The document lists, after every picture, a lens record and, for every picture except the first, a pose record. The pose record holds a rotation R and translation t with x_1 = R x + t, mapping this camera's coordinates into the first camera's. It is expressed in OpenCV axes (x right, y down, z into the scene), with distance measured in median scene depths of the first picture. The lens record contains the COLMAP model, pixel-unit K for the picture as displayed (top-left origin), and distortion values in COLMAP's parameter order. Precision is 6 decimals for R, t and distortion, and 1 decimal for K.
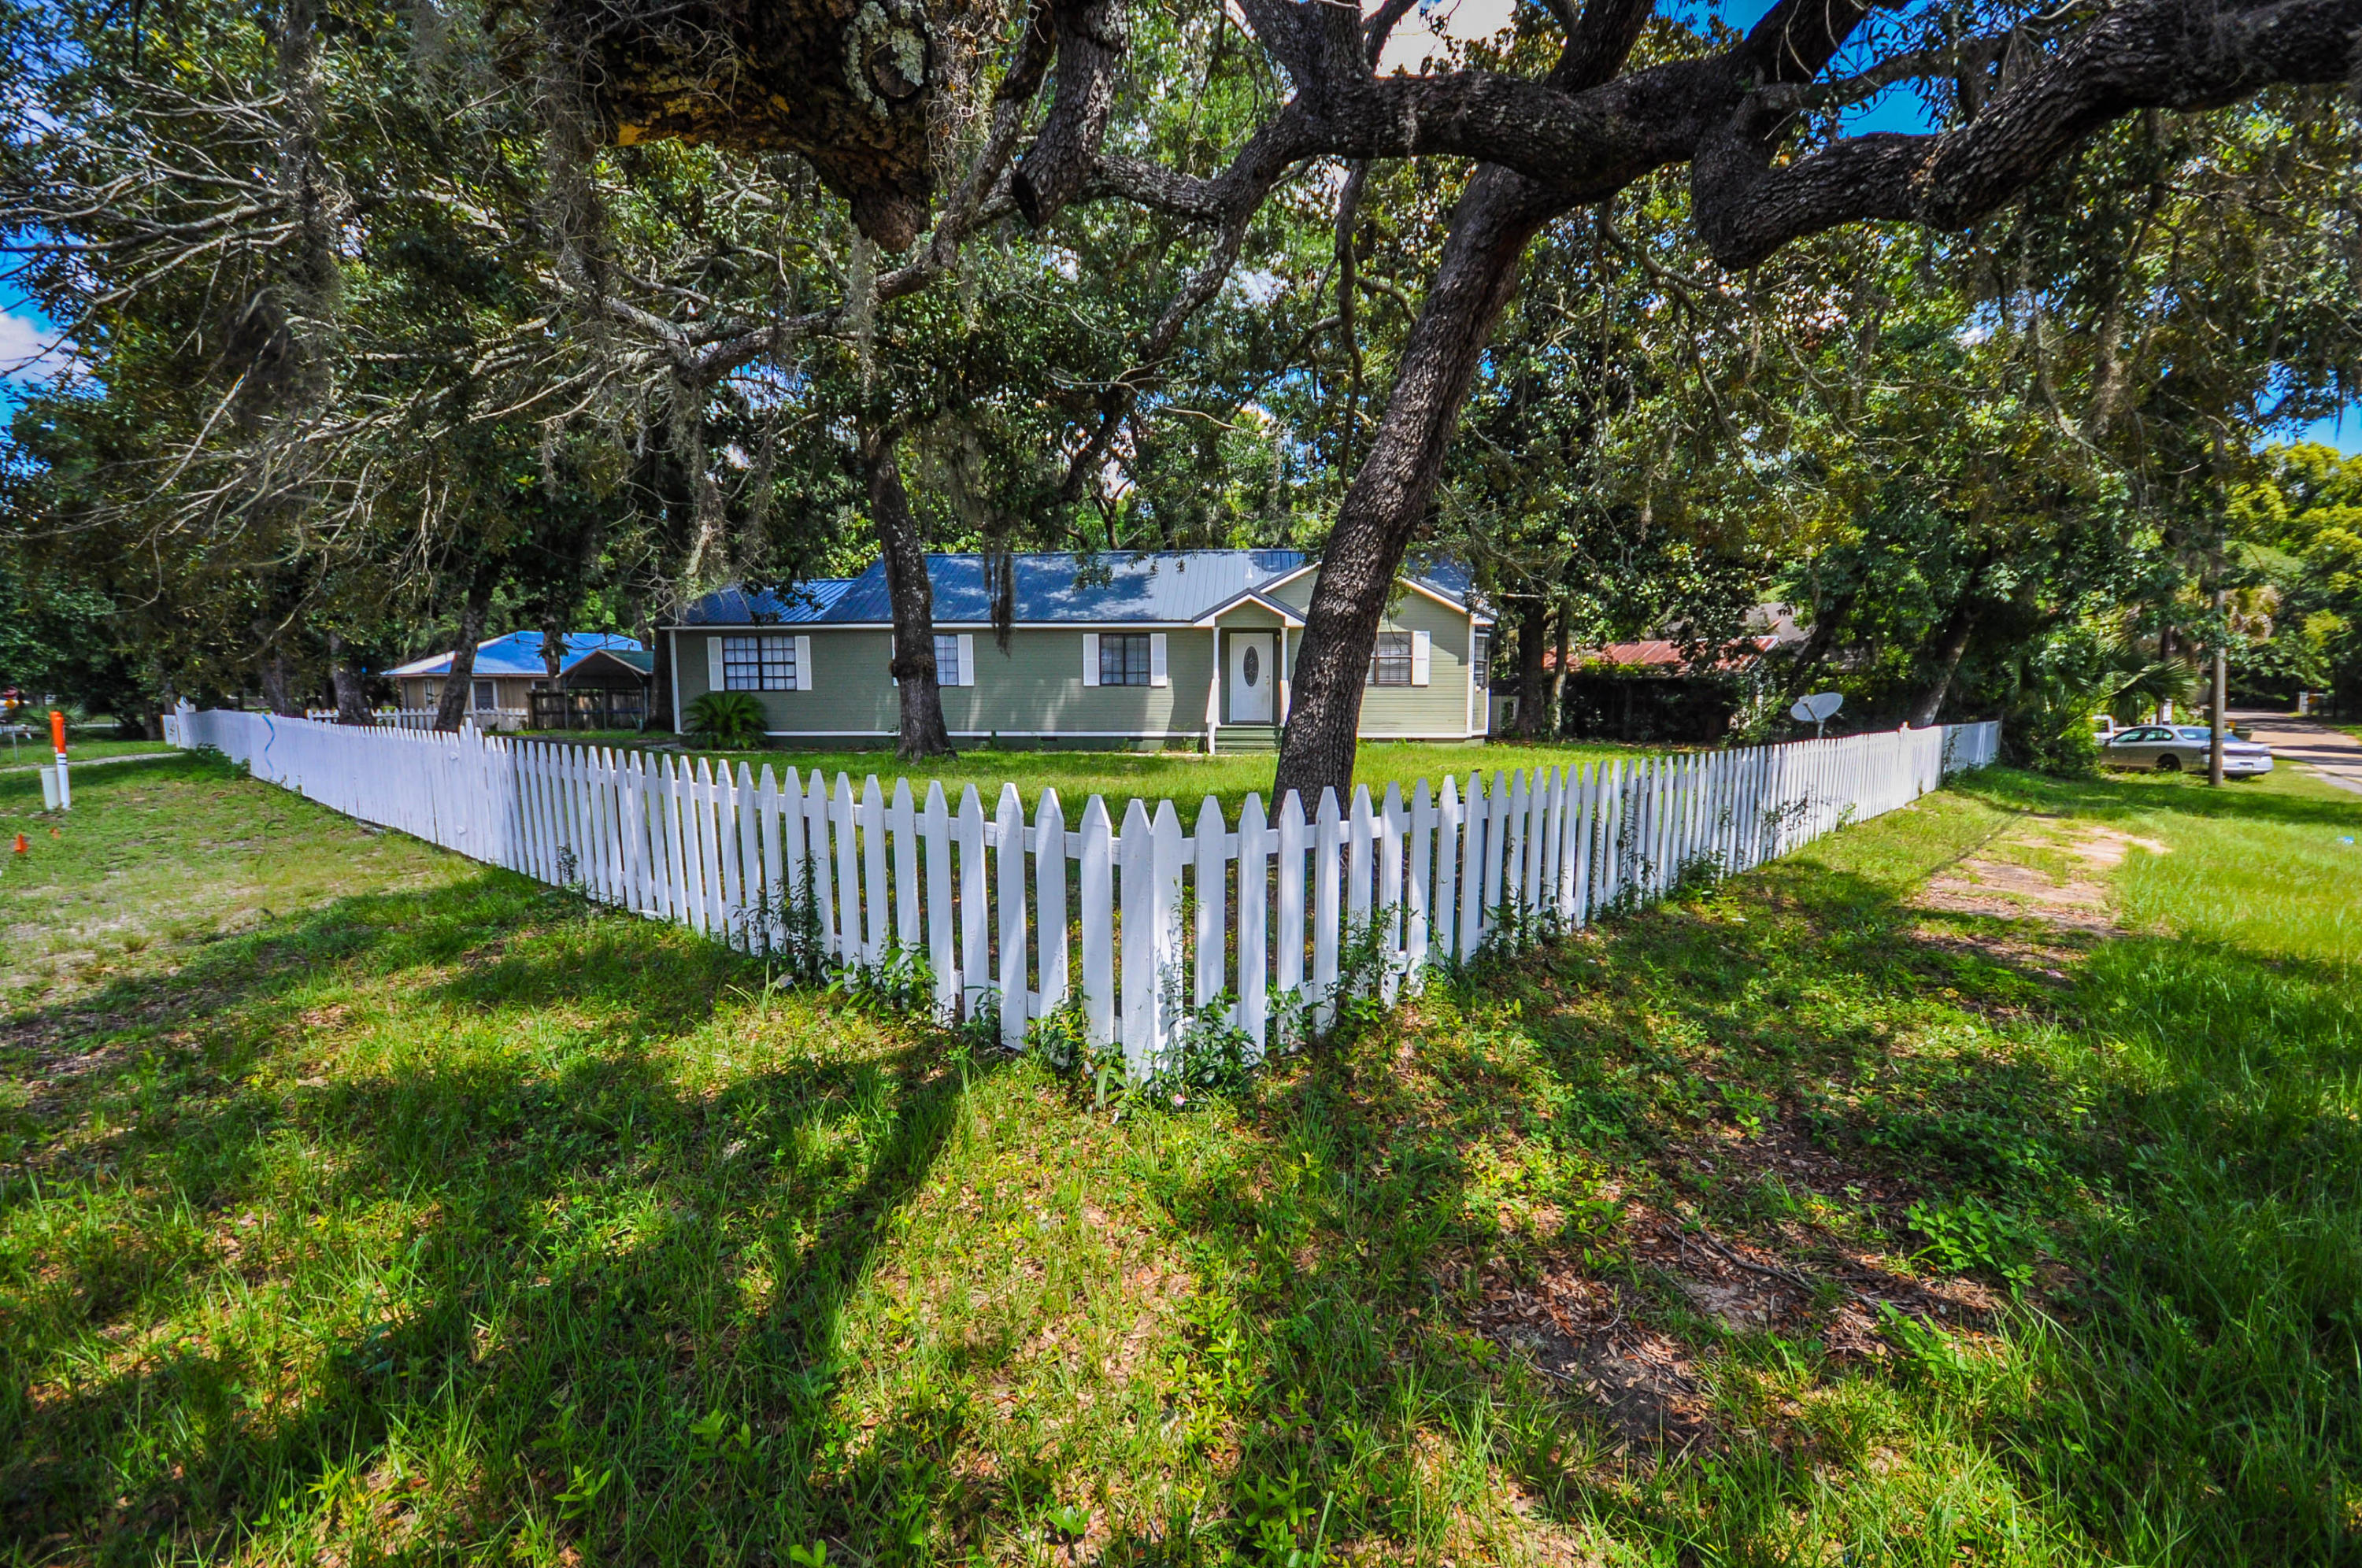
lens RADIAL K [[1035.8, 0, 1190.4], [0, 1035.8, 786.4], [0, 0, 1]] dist [0.006947, -0.003029]
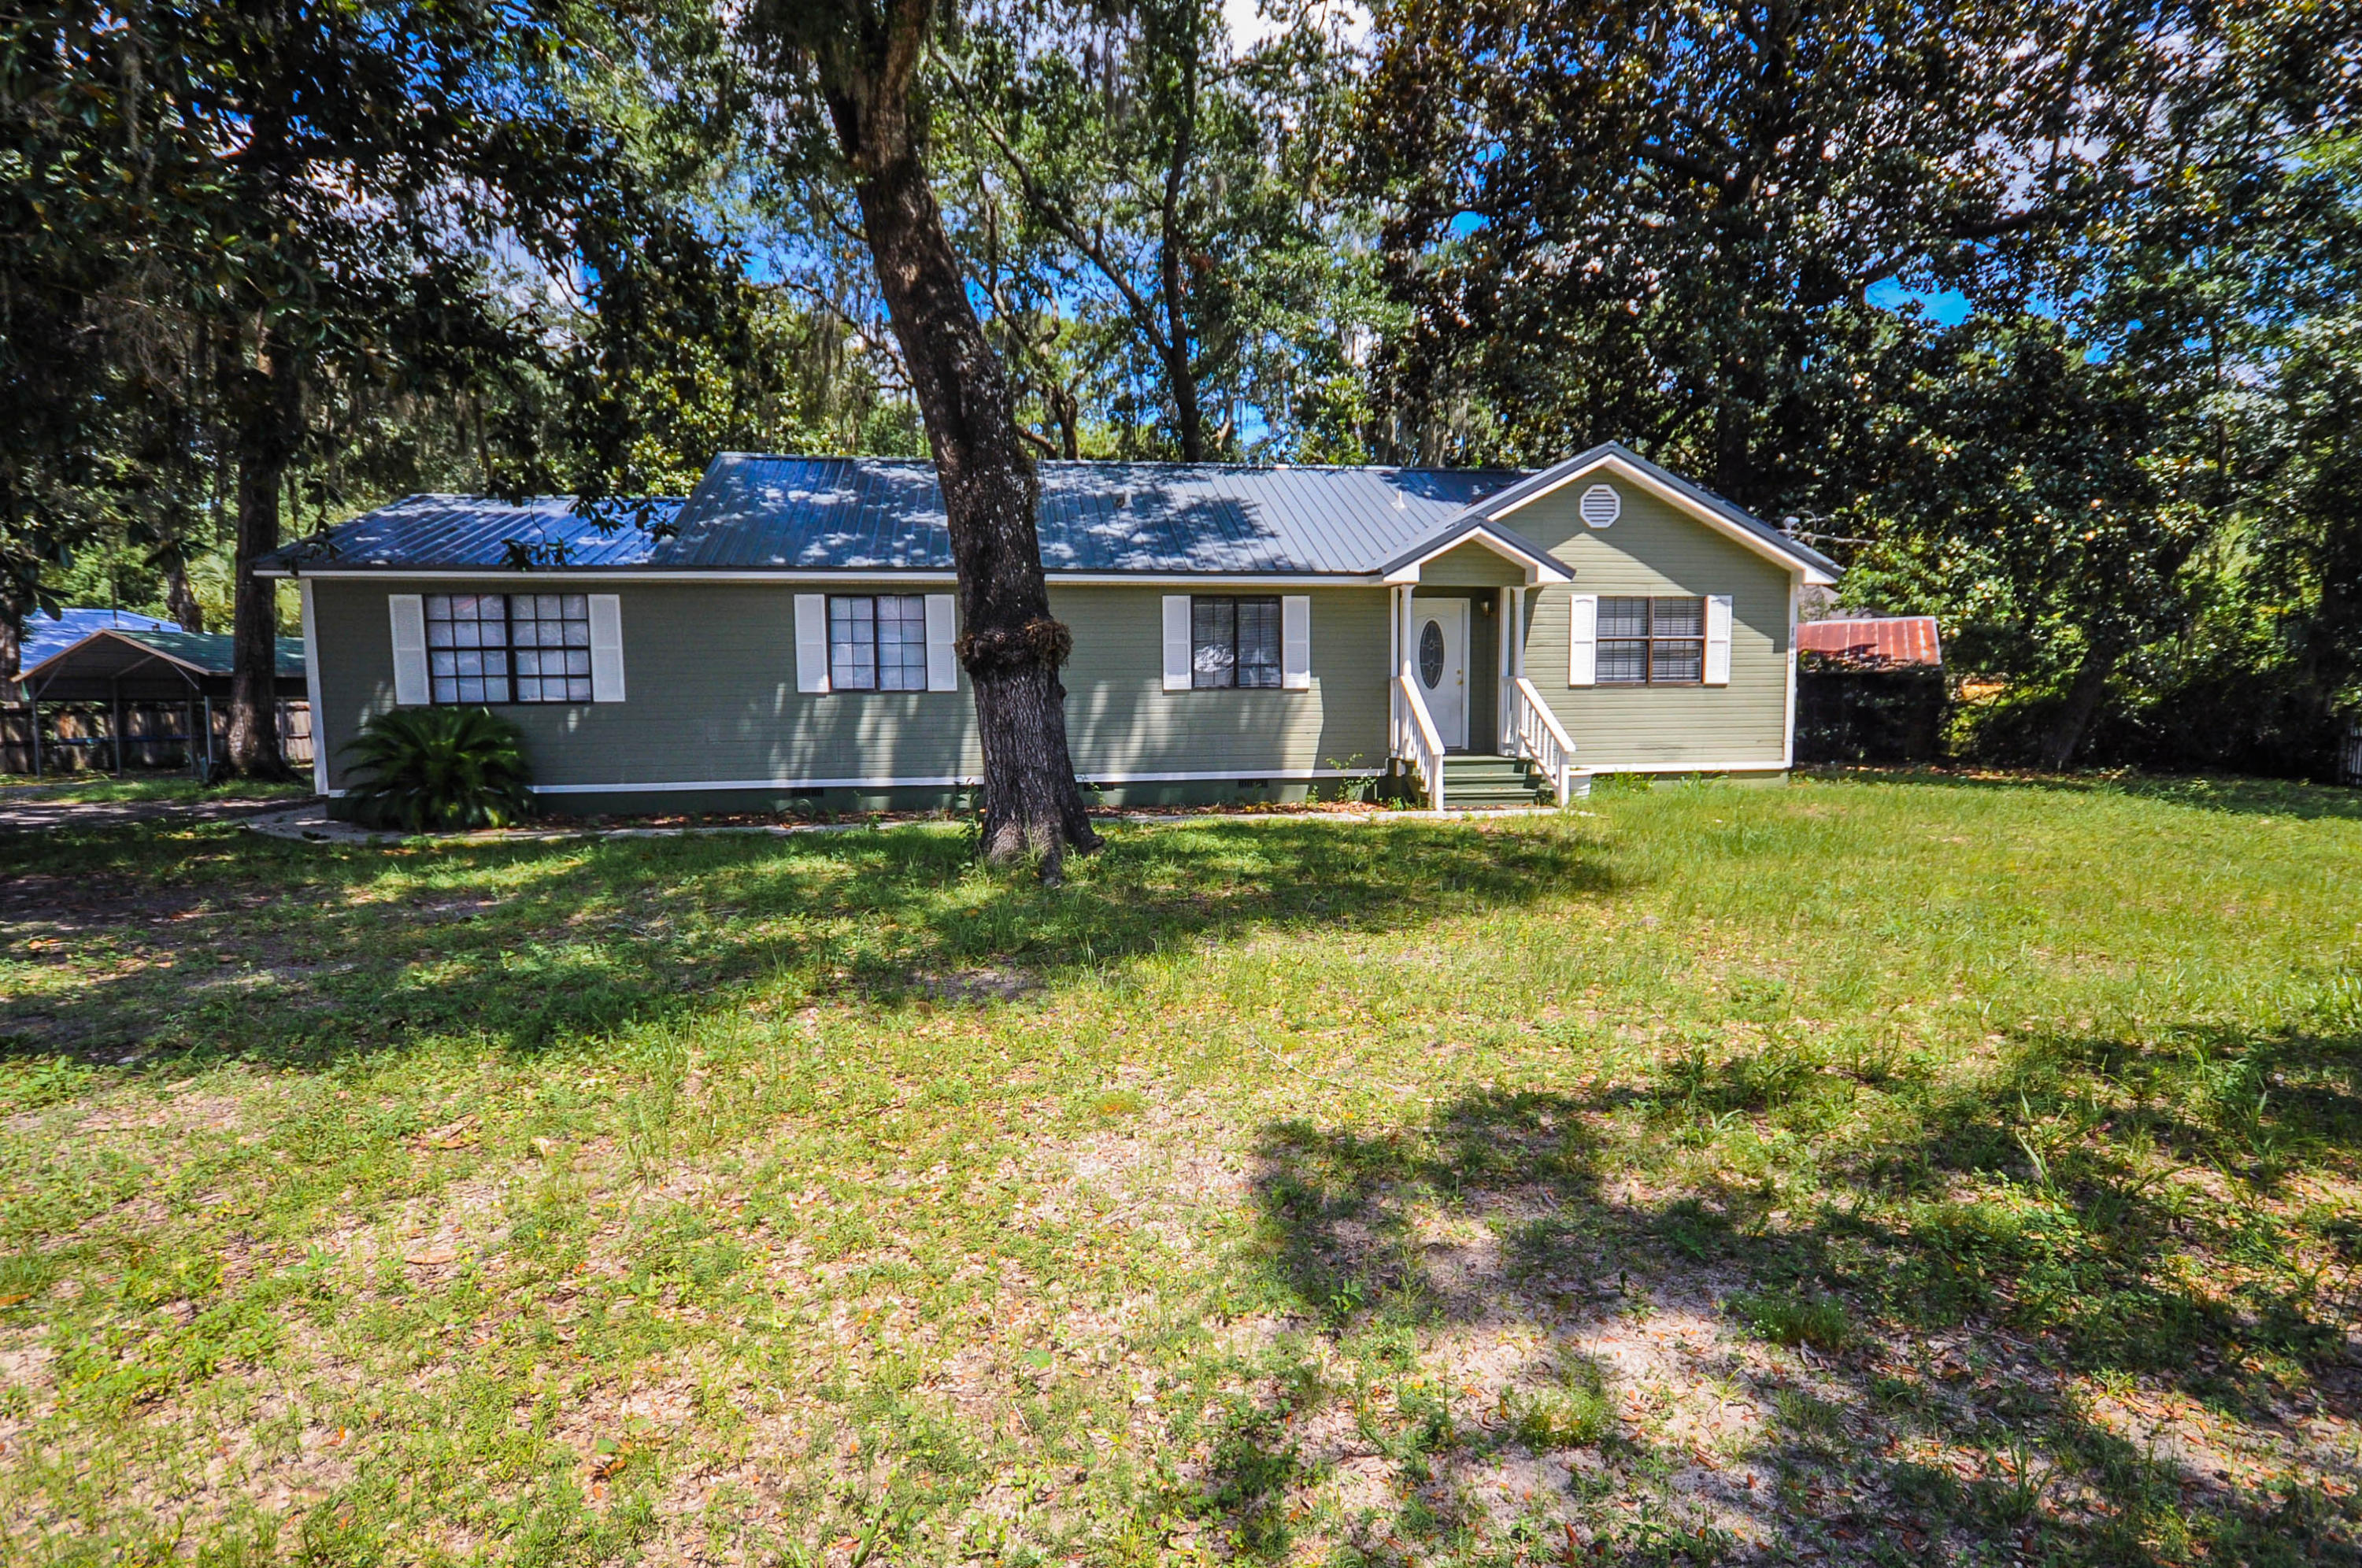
lens RADIAL K [[1171.4, 0, 1184.0], [0, 1171.4, 783.6], [0, 0, 1]] dist [0.004362, 0.000660]
pose [[0.971510, -0.024840, 0.235692, -0.241969], [0.028332, 0.999533, -0.011441, -0.039384], [-0.235298, 0.017792, 0.971760, 0.389999]]
